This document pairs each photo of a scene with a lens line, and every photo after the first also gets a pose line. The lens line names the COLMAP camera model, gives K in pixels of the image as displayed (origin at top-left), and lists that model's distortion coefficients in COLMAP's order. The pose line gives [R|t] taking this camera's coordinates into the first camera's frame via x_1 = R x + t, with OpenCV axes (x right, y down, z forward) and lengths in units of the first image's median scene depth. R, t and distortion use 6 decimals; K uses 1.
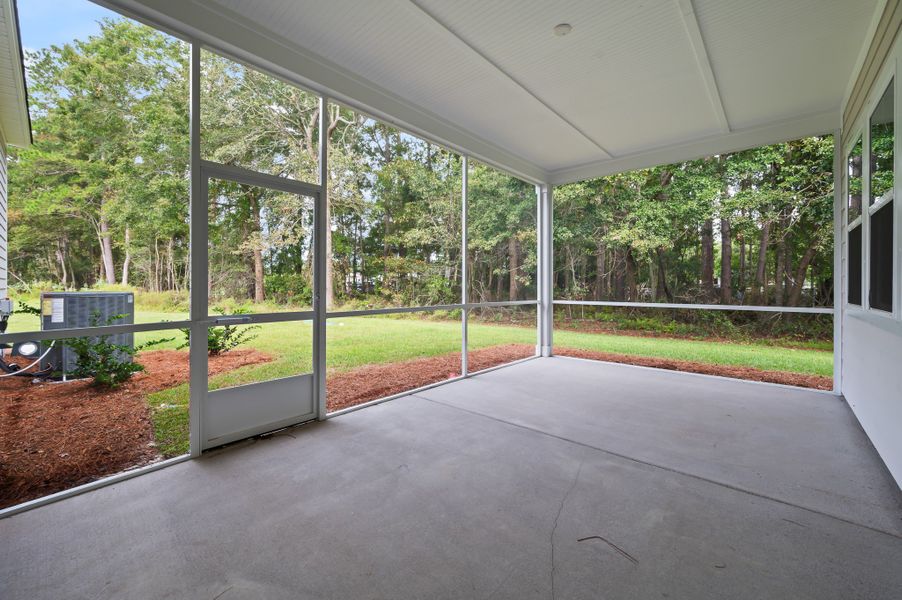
lens RADIAL K [[362.7, 0, 451.7], [0, 362.7, 291.9], [0, 0, 1]] dist [0.001190, 0.000010]
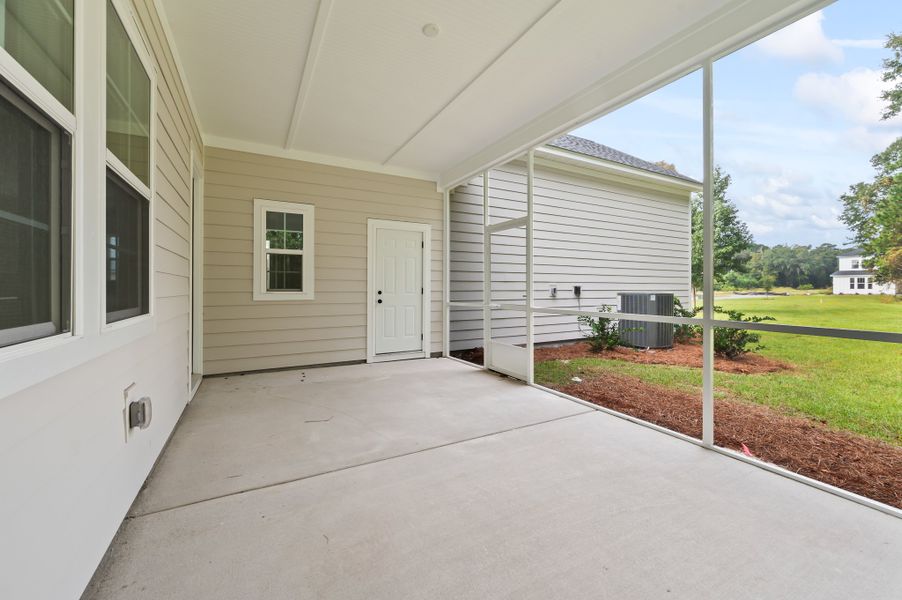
lens RADIAL K [[362.7, 0, 451.7], [0, 362.7, 291.4], [0, 0, 1]] dist [0.001190, 0.000010]
pose [[-0.332167, 0.009152, -0.943176, 1.153935], [-0.011654, 0.999837, 0.013806, -0.021425], [0.943148, 0.015577, -0.332007, 1.304493]]
